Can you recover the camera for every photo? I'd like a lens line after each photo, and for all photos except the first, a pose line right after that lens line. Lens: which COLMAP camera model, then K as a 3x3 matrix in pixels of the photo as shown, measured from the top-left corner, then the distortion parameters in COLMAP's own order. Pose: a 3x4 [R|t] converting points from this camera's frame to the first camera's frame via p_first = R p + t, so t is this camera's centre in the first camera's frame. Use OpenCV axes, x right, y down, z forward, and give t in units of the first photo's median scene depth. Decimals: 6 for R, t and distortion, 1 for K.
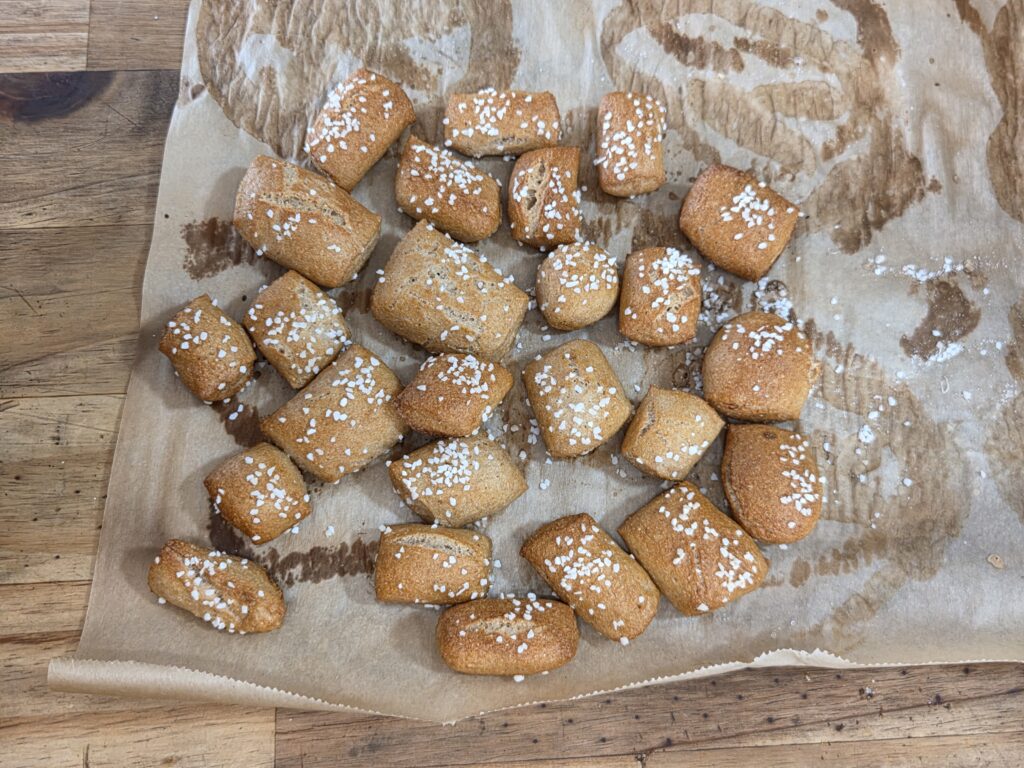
lens RADIAL K [[1118.3, 0, 513.6], [0, 1118.3, 378.8], [0, 0, 1]] dist [0.031421, 0.000000]
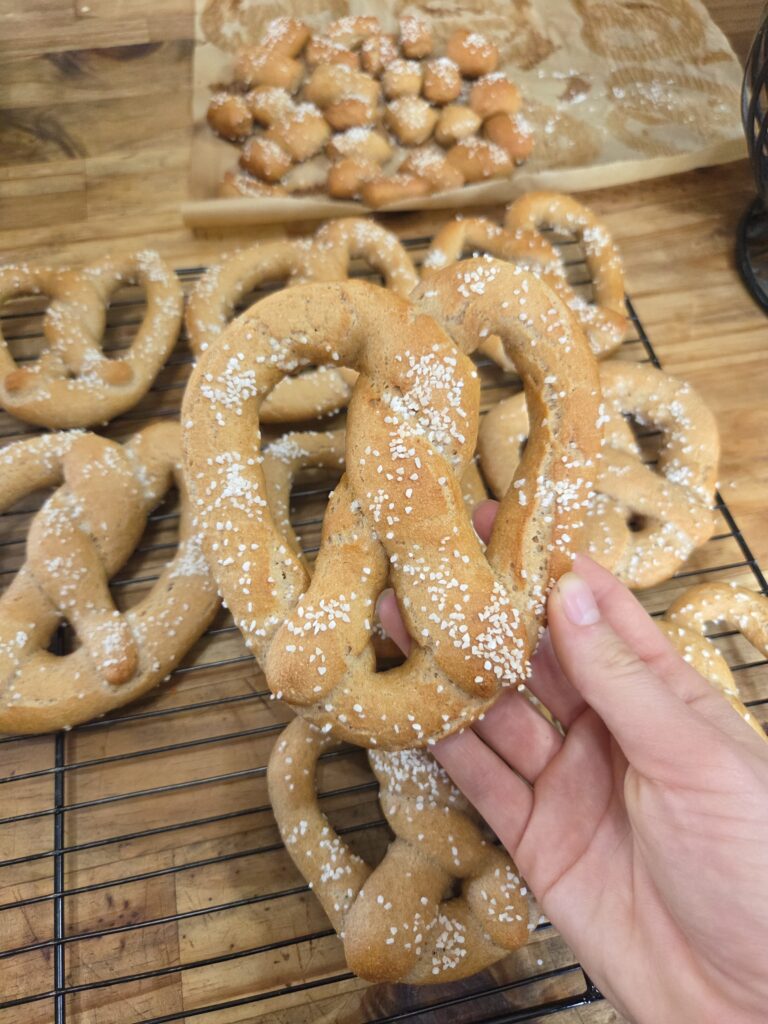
lens RADIAL K [[681.5, 0, 381.9], [0, 681.5, 513.3], [0, 0, 1]] dist [0.006476, -0.019846]
pose [[0.987582, -0.144714, 0.061160, -0.175950], [0.151544, 0.980140, -0.127907, 0.874790], [-0.041436, 0.135587, 0.989899, -0.147691]]
